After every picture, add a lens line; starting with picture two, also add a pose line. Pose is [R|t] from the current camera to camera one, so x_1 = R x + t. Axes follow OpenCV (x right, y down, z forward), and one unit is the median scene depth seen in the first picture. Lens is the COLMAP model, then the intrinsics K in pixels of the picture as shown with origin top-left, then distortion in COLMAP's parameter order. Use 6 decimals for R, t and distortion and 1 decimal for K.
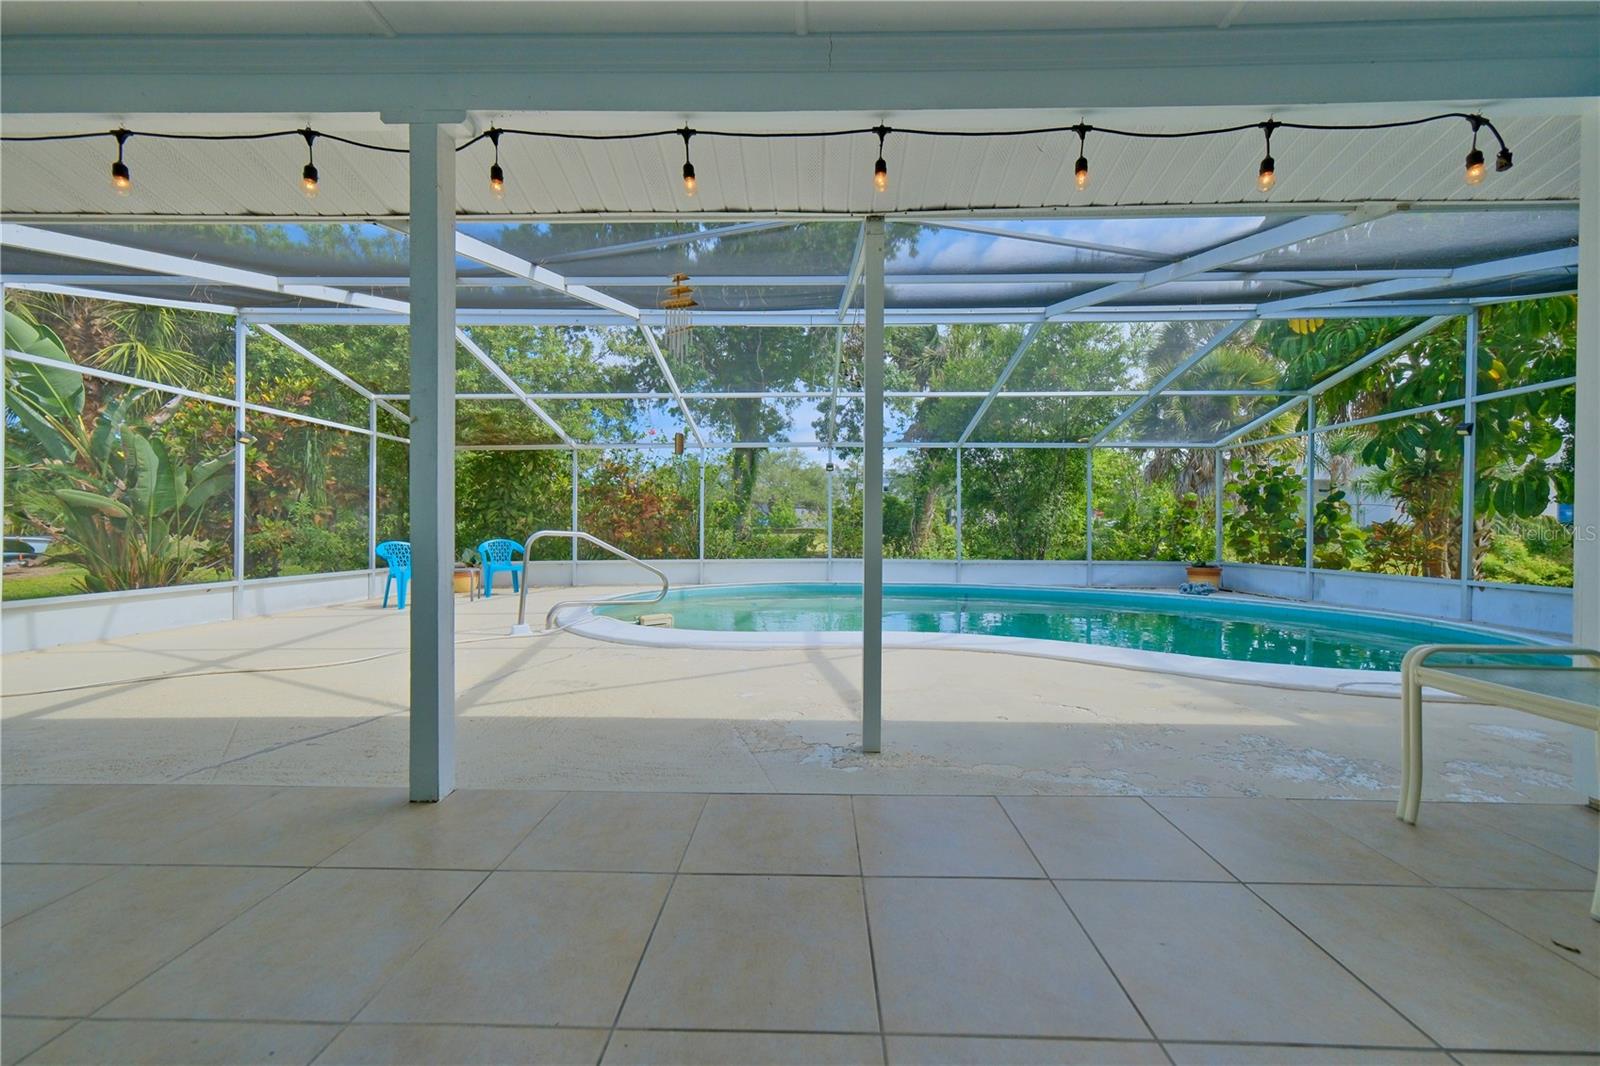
lens RADIAL K [[597.4, 0, 803.4], [0, 597.4, 521.8], [0, 0, 1]] dist [0.001333, 0.000185]
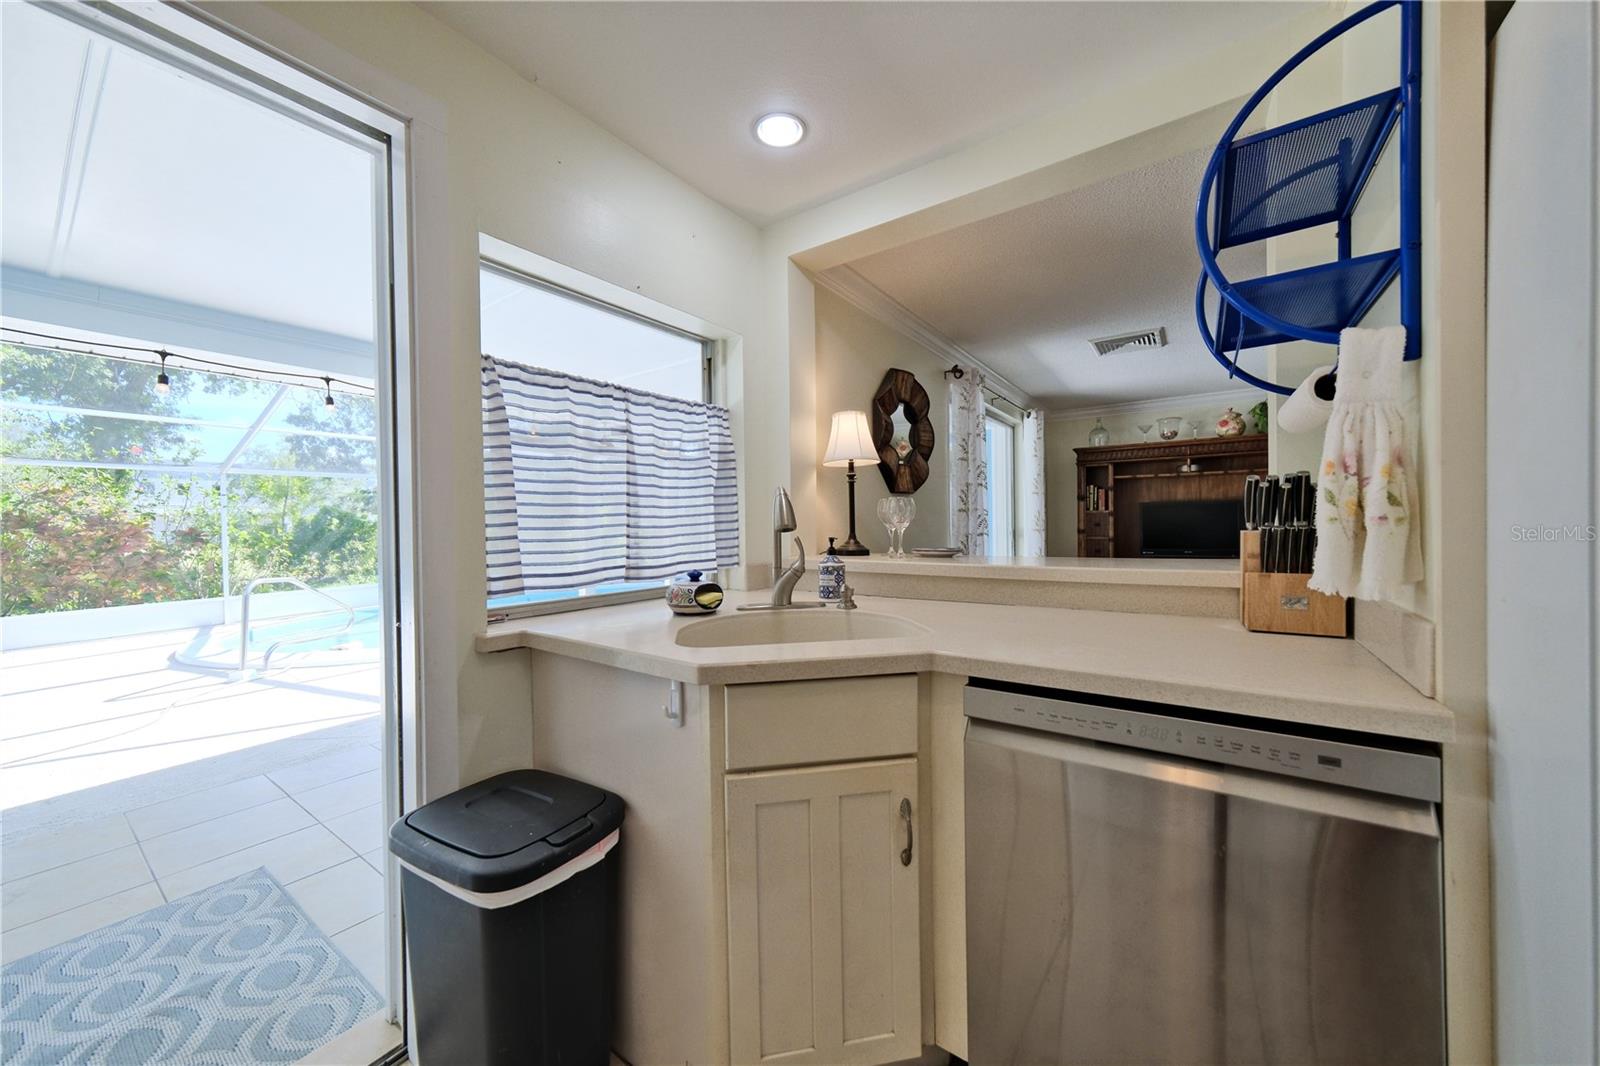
lens RADIAL K [[566.7, 0, 804.5], [0, 566.7, 529.0], [0, 0, 1]] dist [-0.007479, 0.005010]
pose [[0.550466, -0.017724, 0.834670, -0.412693], [0.011639, 0.999840, 0.013555, -0.042172], [-0.834777, 0.002253, 0.550584, -0.200139]]
